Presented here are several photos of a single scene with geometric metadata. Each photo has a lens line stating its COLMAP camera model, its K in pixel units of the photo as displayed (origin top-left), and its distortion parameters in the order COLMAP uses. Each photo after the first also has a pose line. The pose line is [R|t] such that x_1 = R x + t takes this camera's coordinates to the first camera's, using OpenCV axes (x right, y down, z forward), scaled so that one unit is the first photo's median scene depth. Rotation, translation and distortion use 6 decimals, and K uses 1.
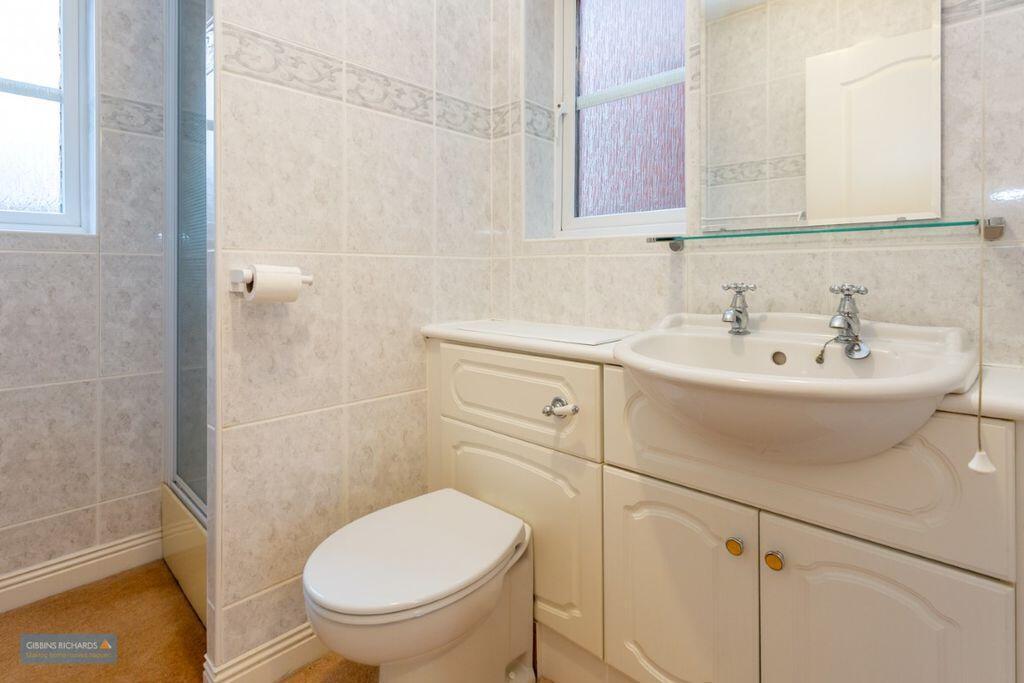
lens RADIAL K [[502.5, 0, 515.5], [0, 502.5, 280.2], [0, 0, 1]] dist [-0.002421, -0.001428]
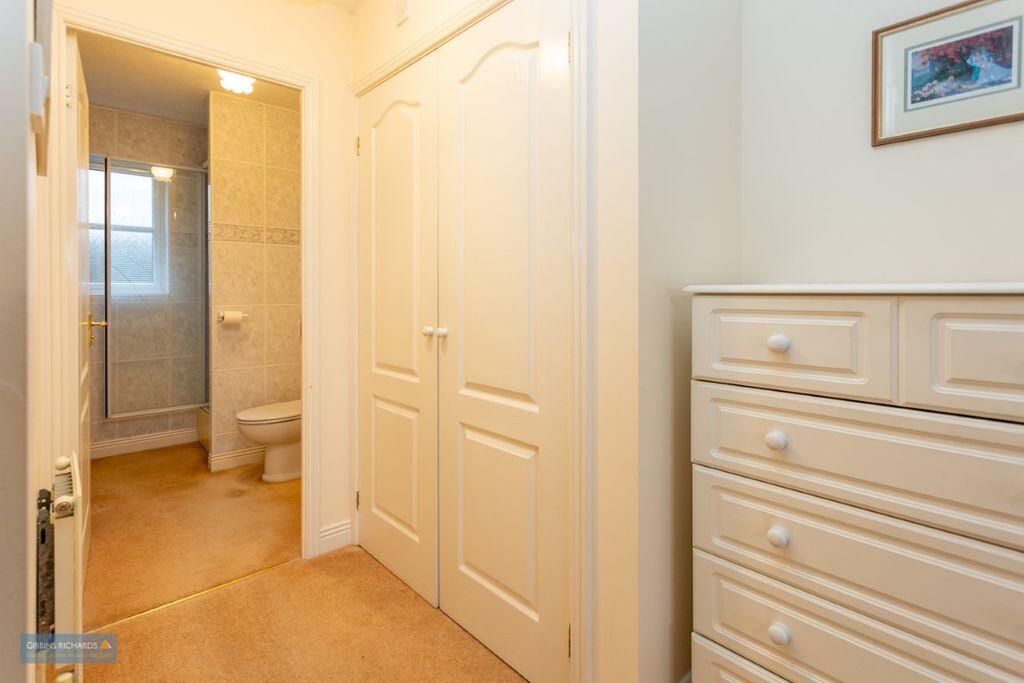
lens RADIAL K [[502.5, 0, 521.0], [0, 502.5, 300.3], [0, 0, 1]] dist [-0.002421, -0.001428]
pose [[0.997688, -0.002577, -0.067916, 1.146055], [0.002559, 0.999997, -0.000346, -0.074427], [0.067917, 0.000171, 0.997691, -1.460240]]
